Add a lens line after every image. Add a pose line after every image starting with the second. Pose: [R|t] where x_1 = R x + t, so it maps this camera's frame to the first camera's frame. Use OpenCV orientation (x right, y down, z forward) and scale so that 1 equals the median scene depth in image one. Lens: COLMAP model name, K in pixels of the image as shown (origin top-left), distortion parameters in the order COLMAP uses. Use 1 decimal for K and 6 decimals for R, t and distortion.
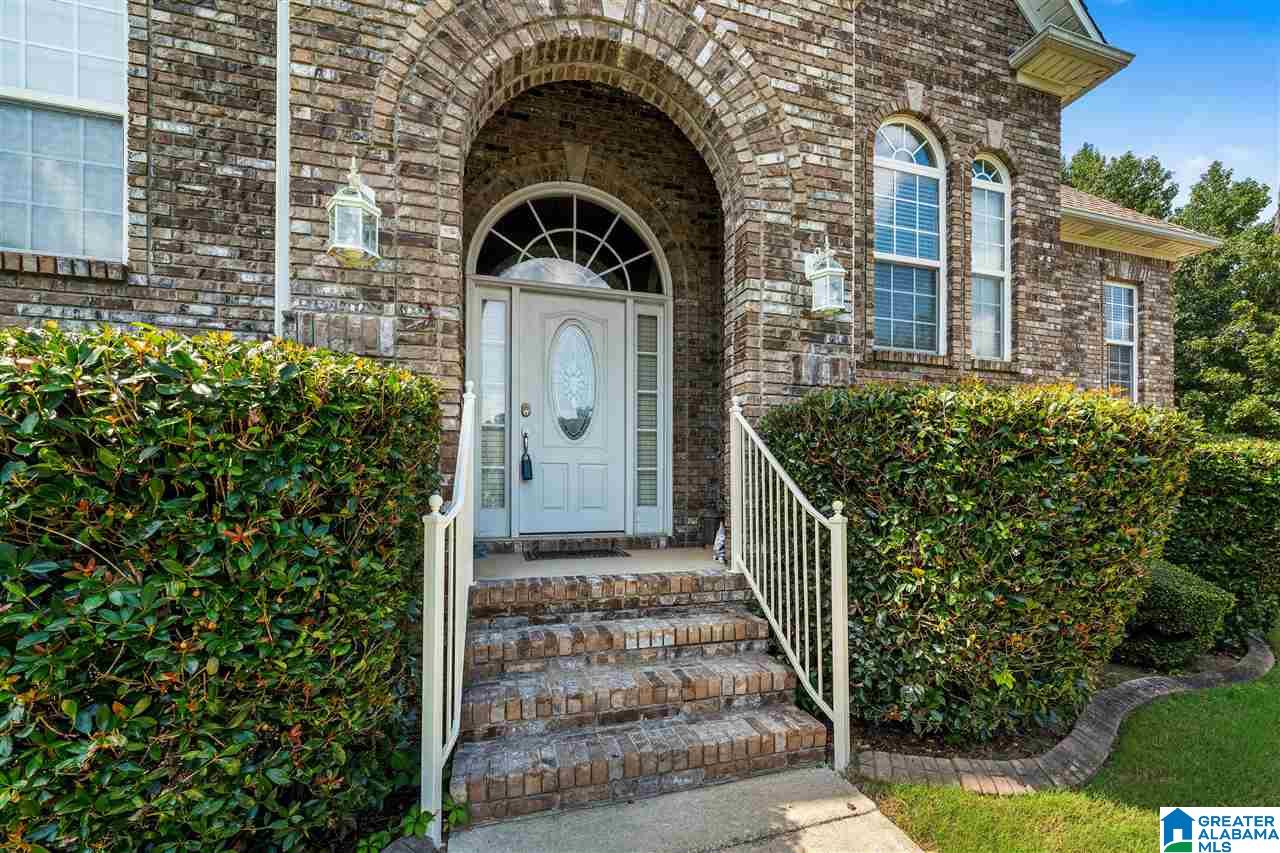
lens RADIAL K [[503.9, 0, 640.0], [0, 503.9, 426.5], [0, 0, 1]] dist [-0.003071, -0.000049]
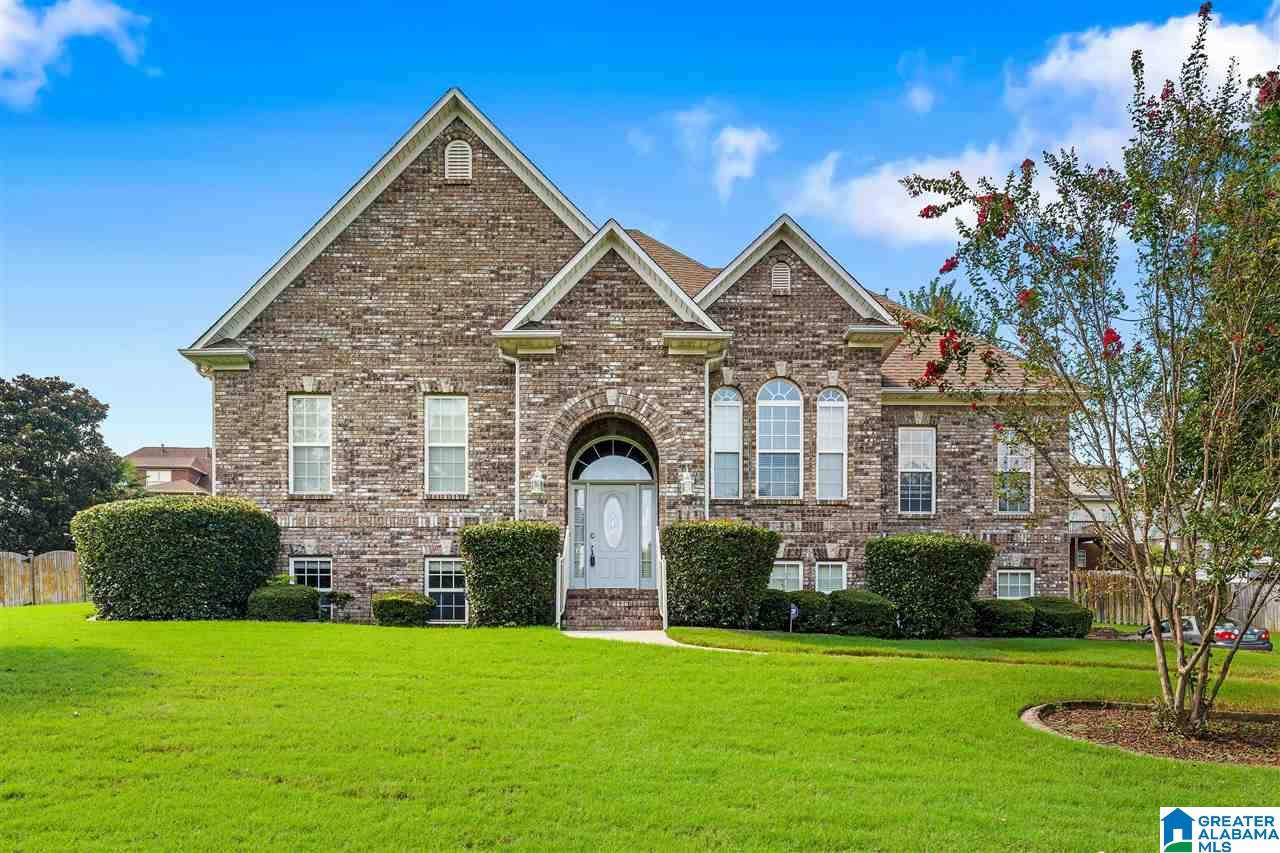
lens RADIAL K [[568.9, 0, 640.0], [0, 568.9, 426.5], [0, 0, 1]] dist [-0.002780, -0.000121]
pose [[0.973662, -0.083931, -0.211988, 0.792154], [0.032590, 0.971464, -0.234938, 0.138138], [0.225657, 0.221842, 0.948612, -2.104563]]
